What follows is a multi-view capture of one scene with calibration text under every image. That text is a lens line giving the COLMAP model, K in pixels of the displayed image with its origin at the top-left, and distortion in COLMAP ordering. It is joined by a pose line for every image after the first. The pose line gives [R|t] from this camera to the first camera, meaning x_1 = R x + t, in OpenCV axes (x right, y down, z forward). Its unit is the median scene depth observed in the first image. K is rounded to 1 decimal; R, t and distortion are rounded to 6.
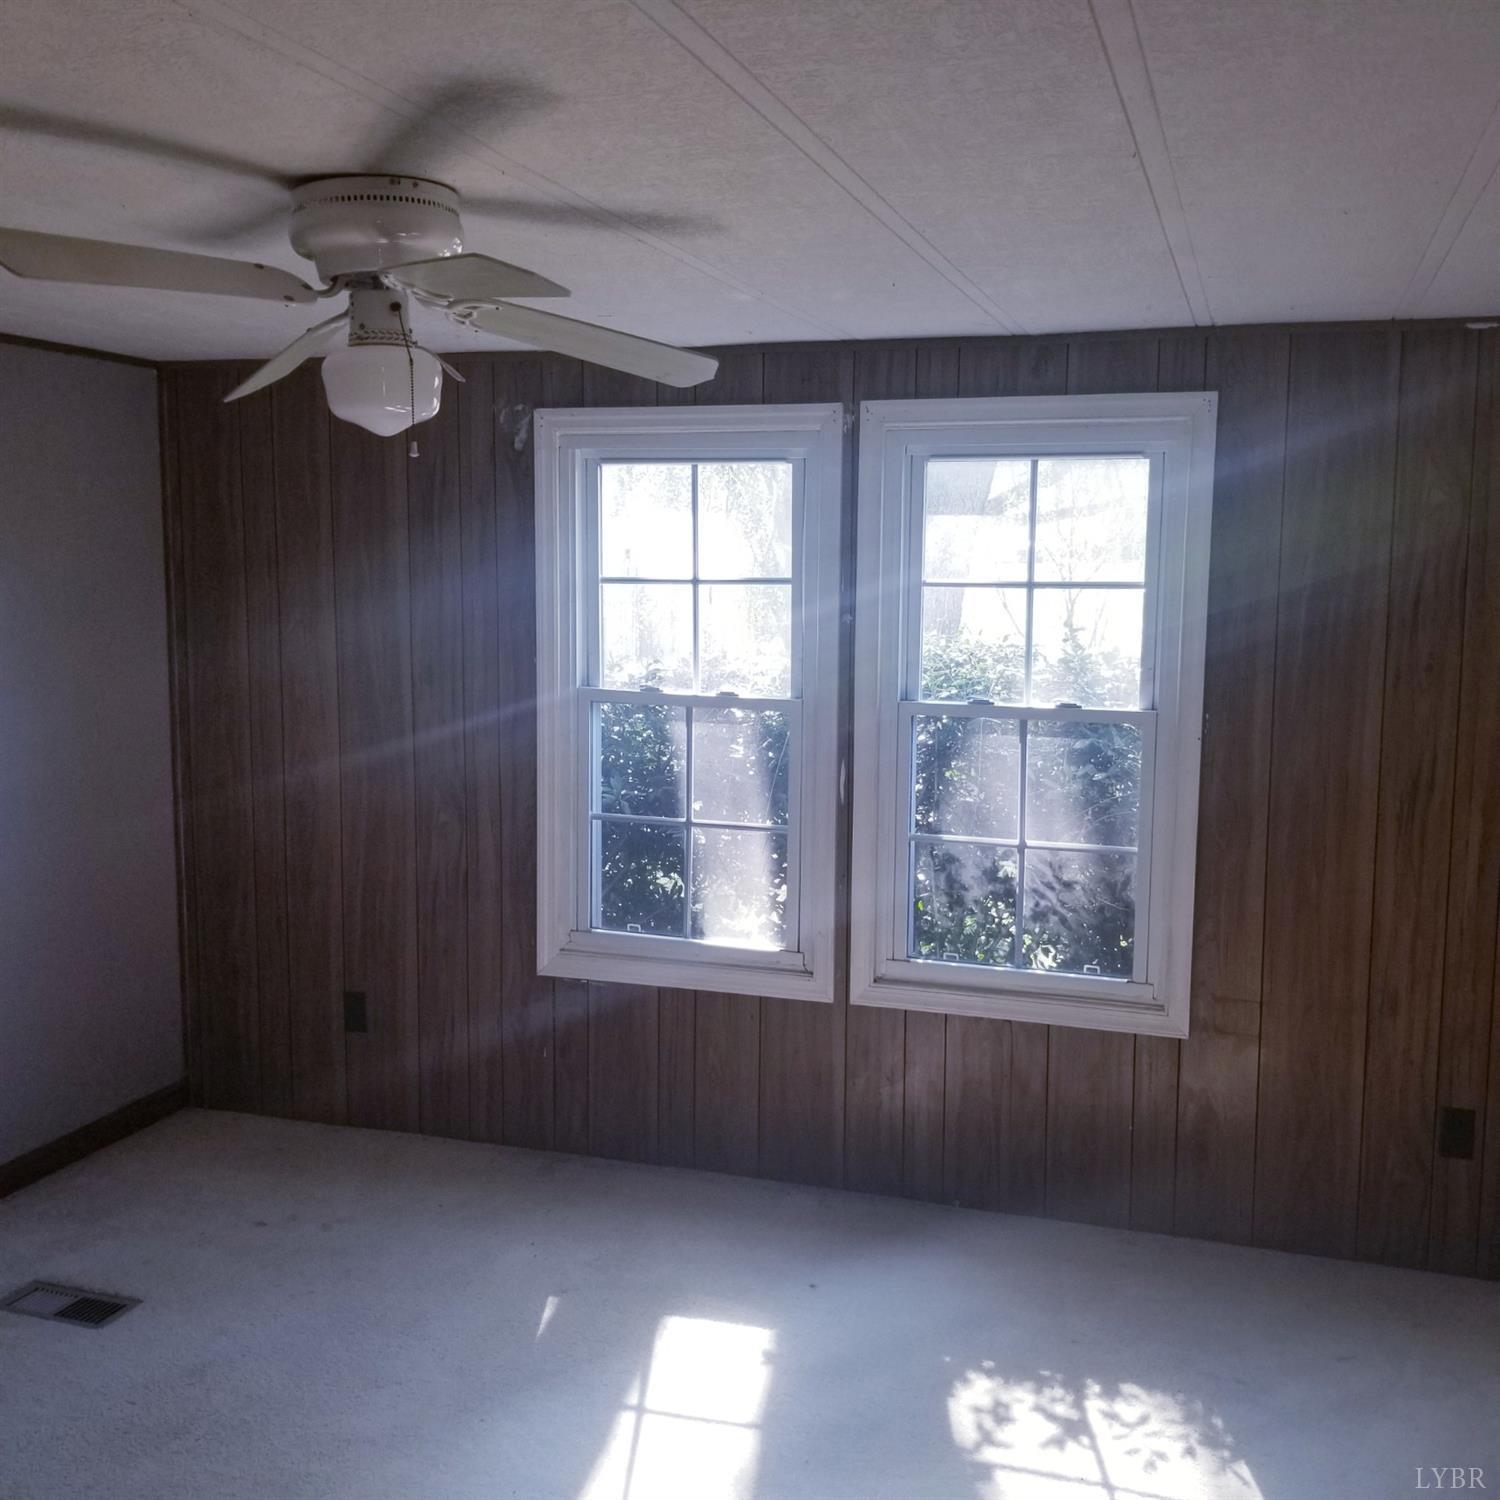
lens RADIAL K [[1545.2, 0, 763.4], [0, 1545.2, 747.7], [0, 0, 1]] dist [0.122435, -0.250478]
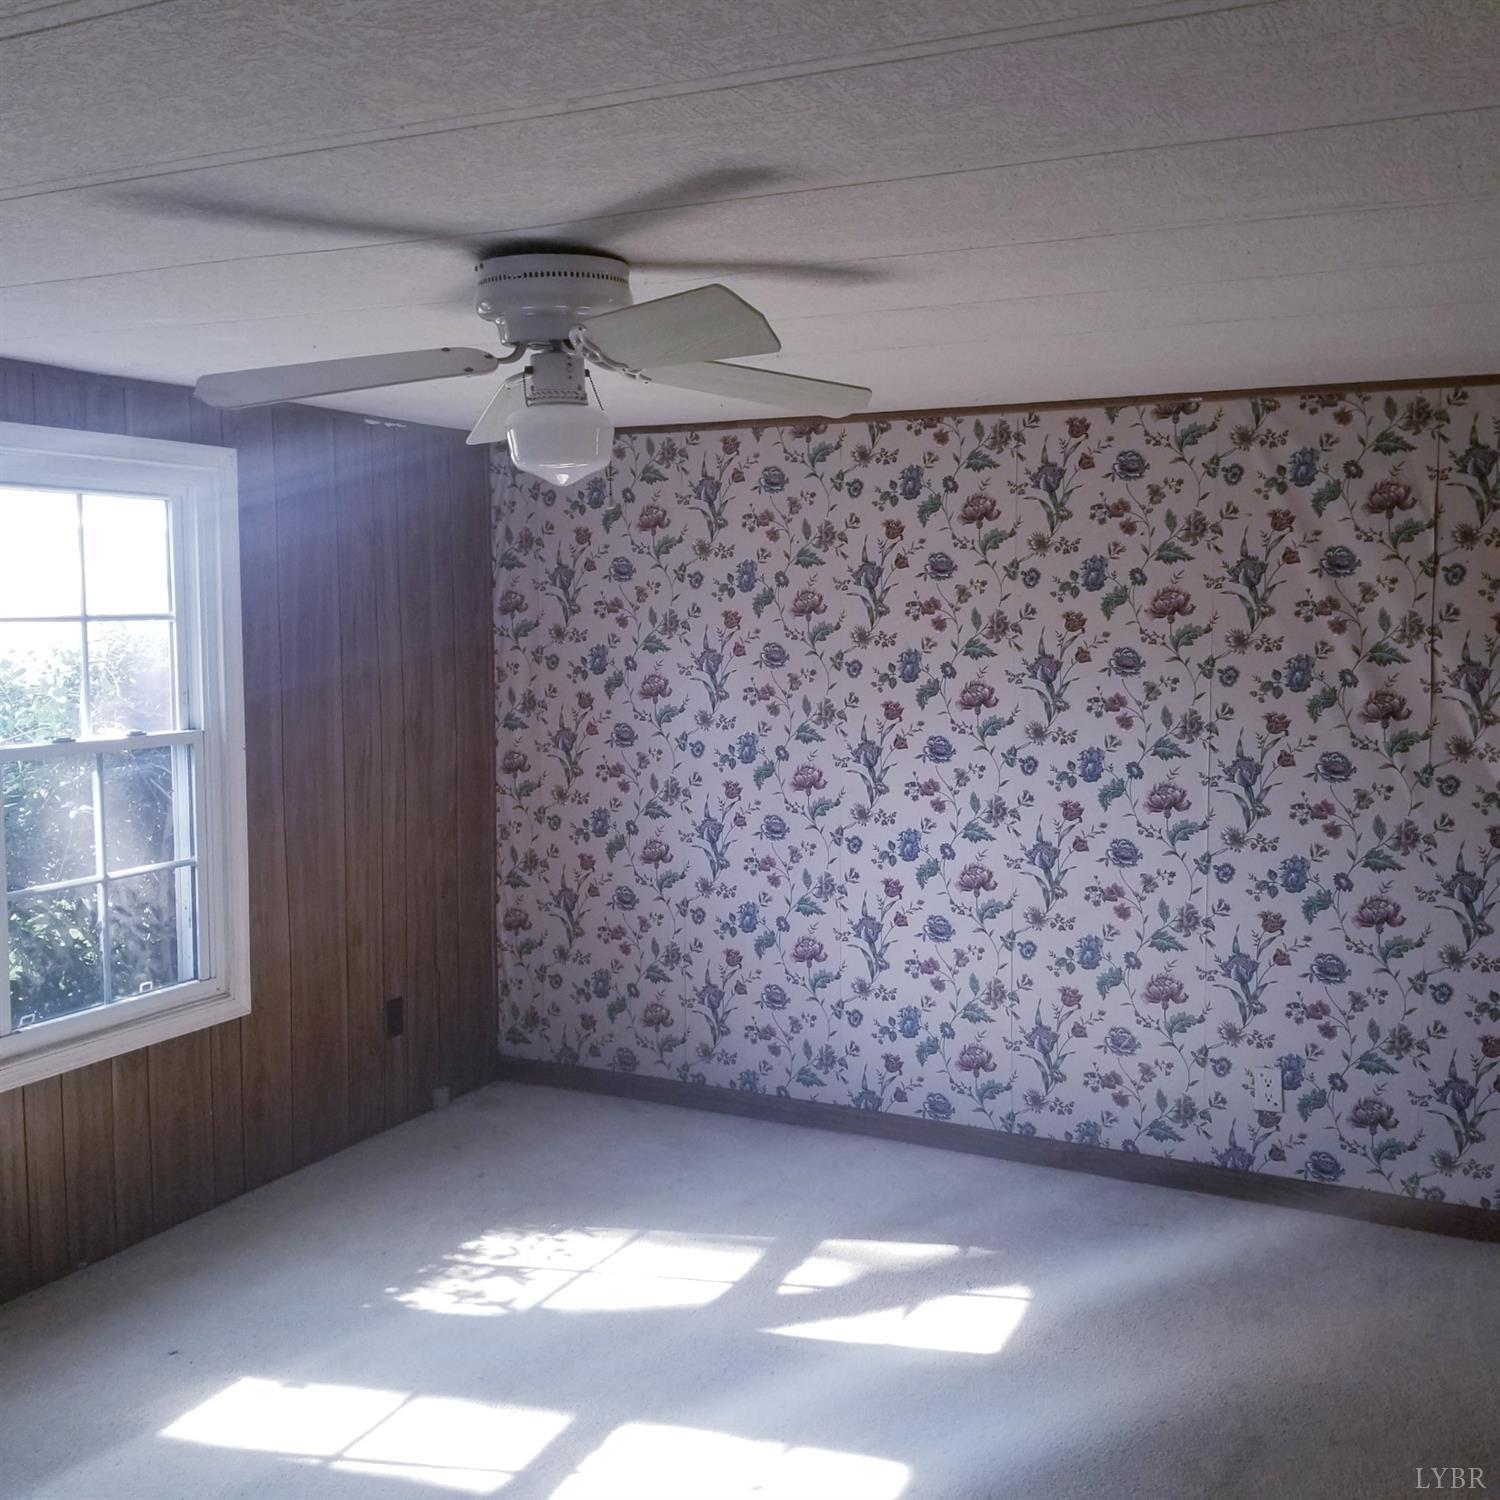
lens RADIAL K [[1545.2, 0, 763.4], [0, 1545.2, 747.7], [0, 0, 1]] dist [0.122435, -0.250478]
pose [[0.177328, -0.108111, 0.978196, -0.802905], [0.125155, 0.988355, 0.086546, -0.059920], [-0.976161, 0.107079, 0.188794, 0.424677]]
